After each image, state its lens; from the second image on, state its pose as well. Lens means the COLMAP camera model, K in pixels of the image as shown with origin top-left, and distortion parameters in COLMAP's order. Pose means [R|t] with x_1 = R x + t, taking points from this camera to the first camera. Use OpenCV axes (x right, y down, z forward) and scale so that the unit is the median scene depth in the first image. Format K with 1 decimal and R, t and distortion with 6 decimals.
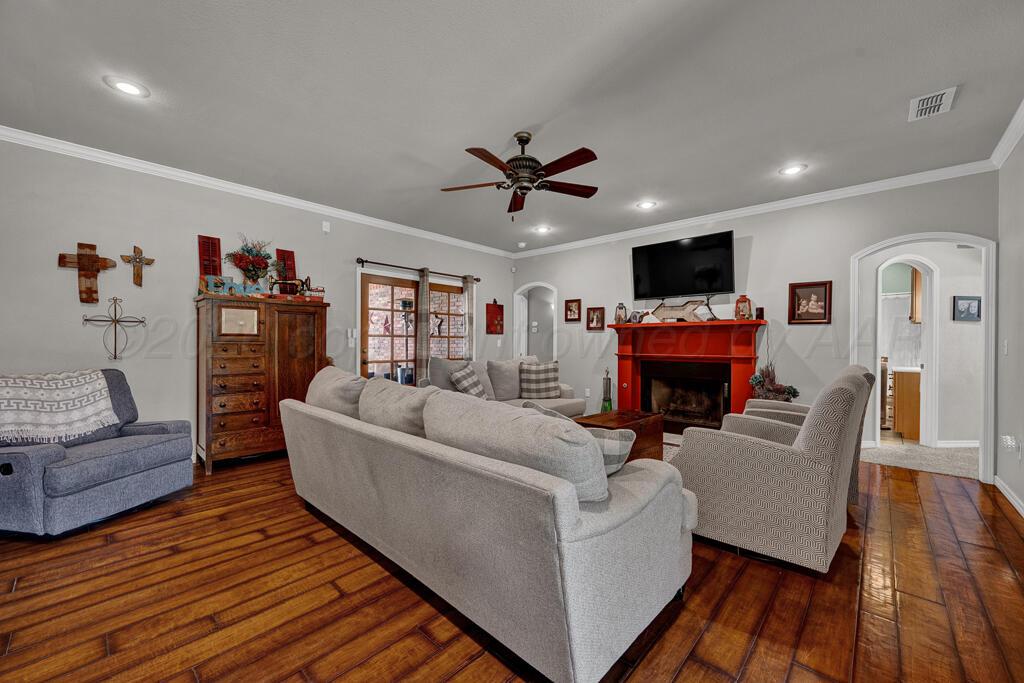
lens RADIAL K [[418.5, 0, 516.8], [0, 418.5, 344.1], [0, 0, 1]] dist [-0.000785, -0.000053]
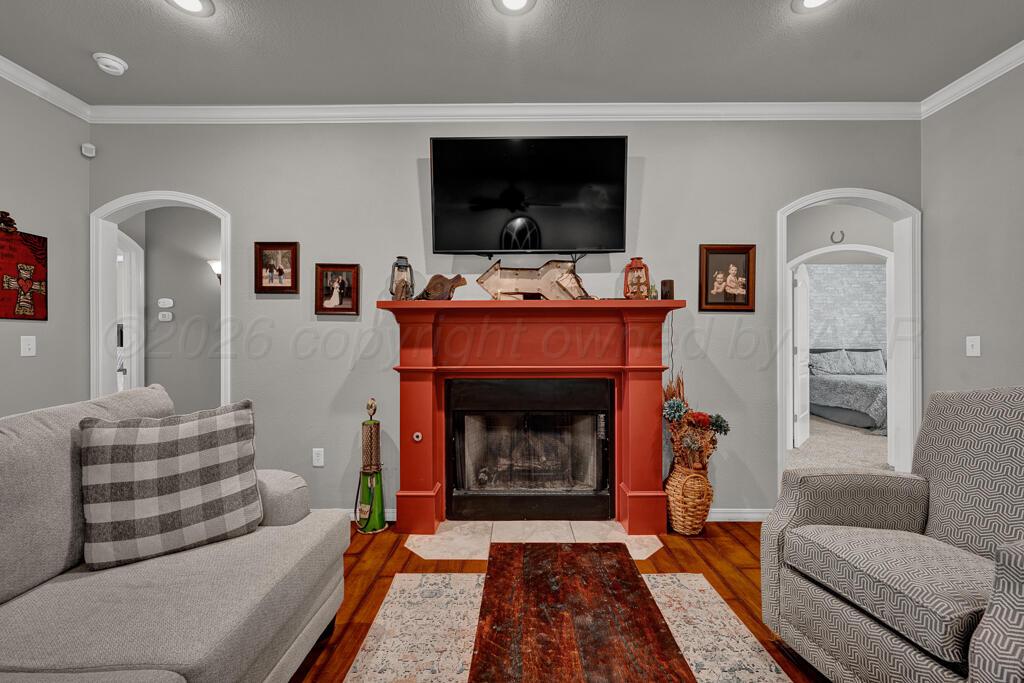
lens RADIAL K [[426.3, 0, 517.3], [0, 426.3, 342.4], [0, 0, 1]] dist [-0.001033, 0.000842]
pose [[0.748914, -0.002583, 0.662662, 0.034338], [0.006640, 0.999971, -0.003607, -0.001066], [-0.662633, 0.007102, 0.748910, 0.605458]]
